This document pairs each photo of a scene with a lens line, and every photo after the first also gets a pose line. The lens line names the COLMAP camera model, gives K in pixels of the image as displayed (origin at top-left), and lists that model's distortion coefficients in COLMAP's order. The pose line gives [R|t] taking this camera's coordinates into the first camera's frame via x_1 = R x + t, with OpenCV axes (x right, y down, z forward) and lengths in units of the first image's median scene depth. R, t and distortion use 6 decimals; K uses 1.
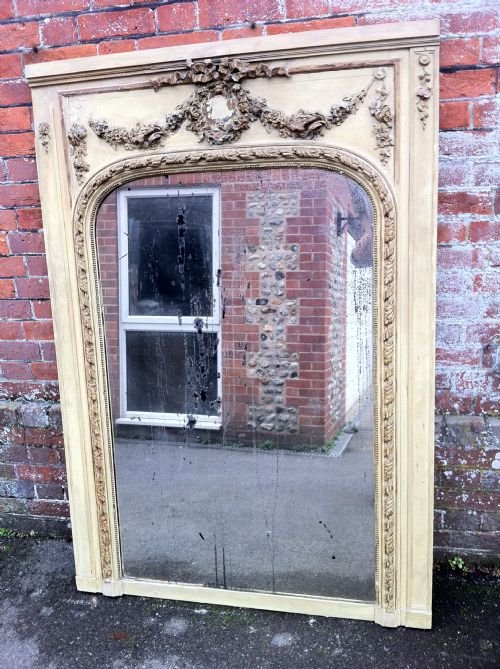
lens RADIAL K [[574.6, 0, 207.7], [0, 574.6, 310.3], [0, 0, 1]] dist [0.003285, -0.086333]
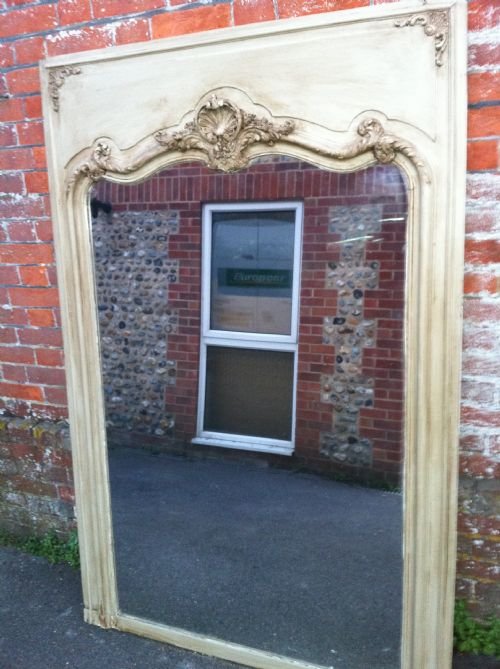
lens RADIAL K [[574.6, 0, 207.7], [0, 574.6, 310.3], [0, 0, 1]] dist [0.003285, -0.086333]
pose [[0.983945, 0.037198, -0.174555, 0.146456], [-0.038160, 0.999269, -0.002158, -0.067735], [0.174347, 0.008785, 0.984645, 0.036139]]
